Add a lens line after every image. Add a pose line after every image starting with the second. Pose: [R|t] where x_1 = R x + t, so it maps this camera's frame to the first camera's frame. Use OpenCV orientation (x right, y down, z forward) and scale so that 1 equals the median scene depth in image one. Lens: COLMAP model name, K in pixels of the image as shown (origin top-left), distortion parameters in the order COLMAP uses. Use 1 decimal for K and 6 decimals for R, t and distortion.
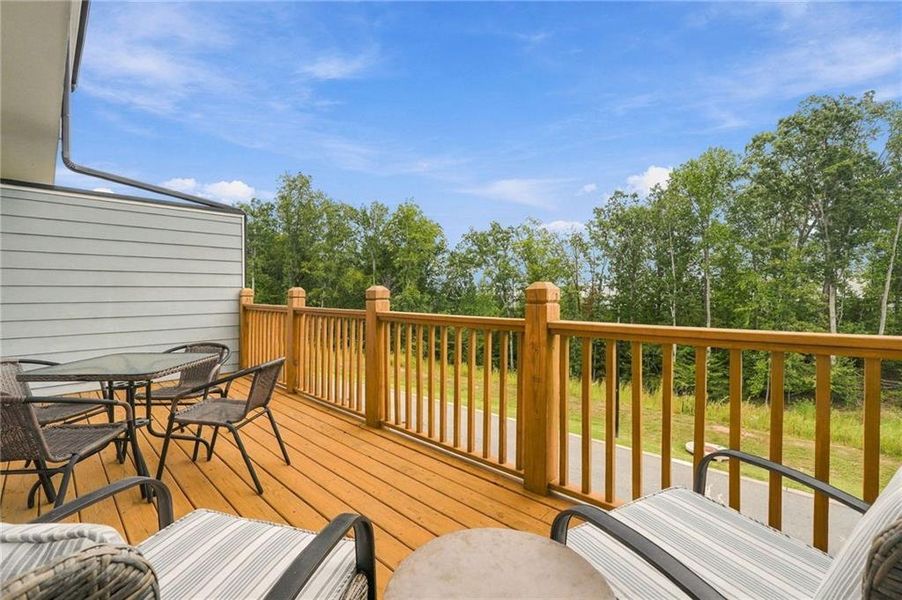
lens RADIAL K [[392.3, 0, 451.0], [0, 392.3, 300.0], [0, 0, 1]] dist [-0.010221, 0.000225]
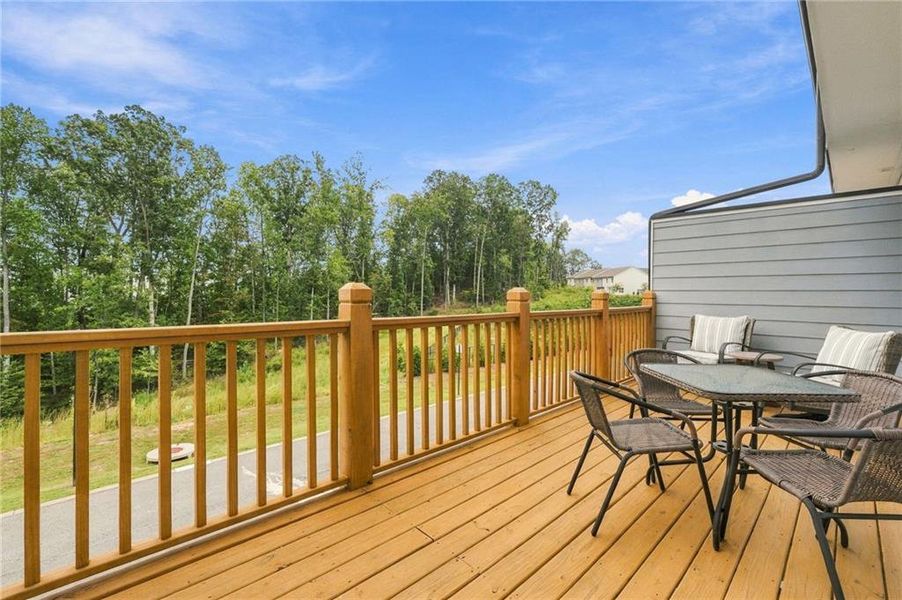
lens RADIAL K [[392.3, 0, 451.0], [0, 392.3, 300.0], [0, 0, 1]] dist [-0.010221, 0.000225]
pose [[0.028542, -0.009161, 0.999551, -0.283261], [0.000743, 0.999958, 0.009143, -0.003023], [-0.999592, 0.000482, 0.028547, 0.267165]]
